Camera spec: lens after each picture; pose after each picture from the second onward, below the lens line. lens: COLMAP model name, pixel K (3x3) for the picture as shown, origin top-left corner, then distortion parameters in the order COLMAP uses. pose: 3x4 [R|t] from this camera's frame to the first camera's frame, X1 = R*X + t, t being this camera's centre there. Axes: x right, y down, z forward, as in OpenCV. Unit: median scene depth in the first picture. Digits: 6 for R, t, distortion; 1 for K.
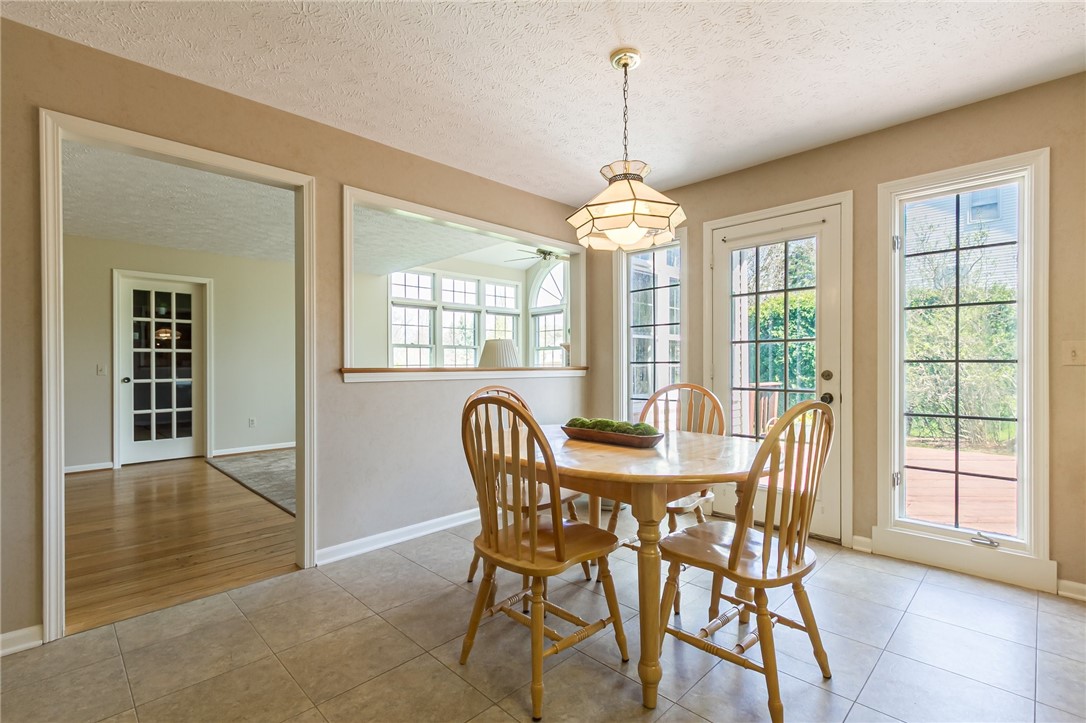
lens RADIAL K [[494.9, 0, 544.0], [0, 494.9, 365.1], [0, 0, 1]] dist [0.001456, -0.000583]
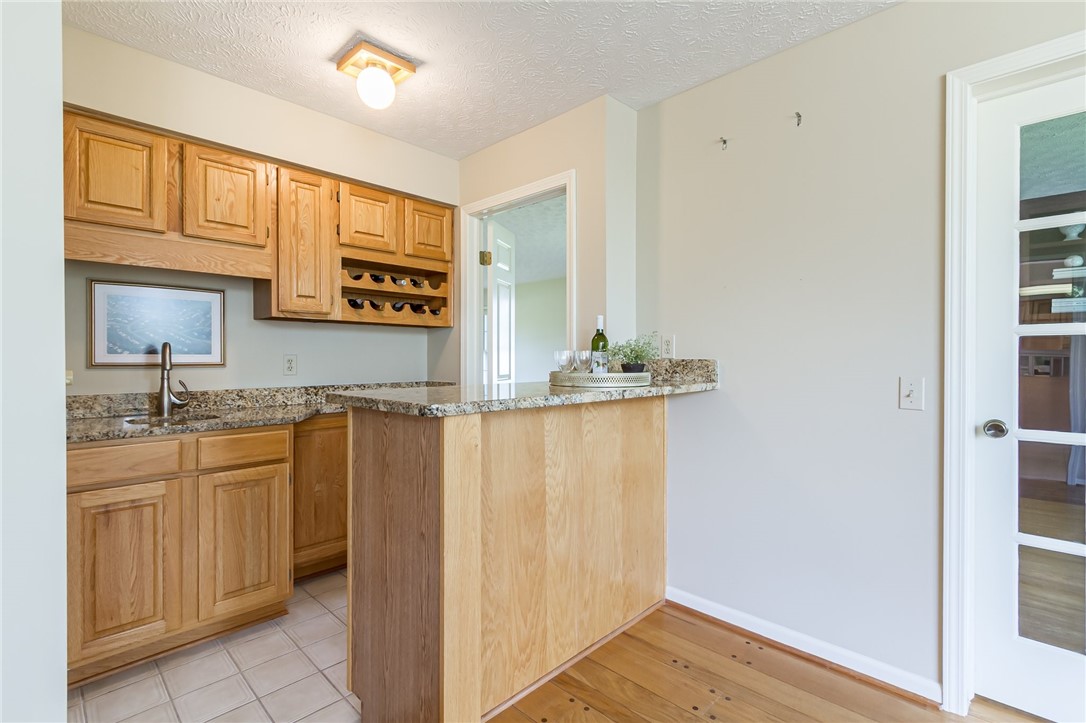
lens RADIAL K [[494.9, 0, 544.0], [0, 494.9, 365.1], [0, 0, 1]] dist [0.001456, -0.000583]
pose [[0.010136, 0.007554, -0.999920, -0.537285], [-0.003278, 0.999966, 0.007521, -0.010629], [0.999943, 0.003202, 0.010160, 0.715467]]
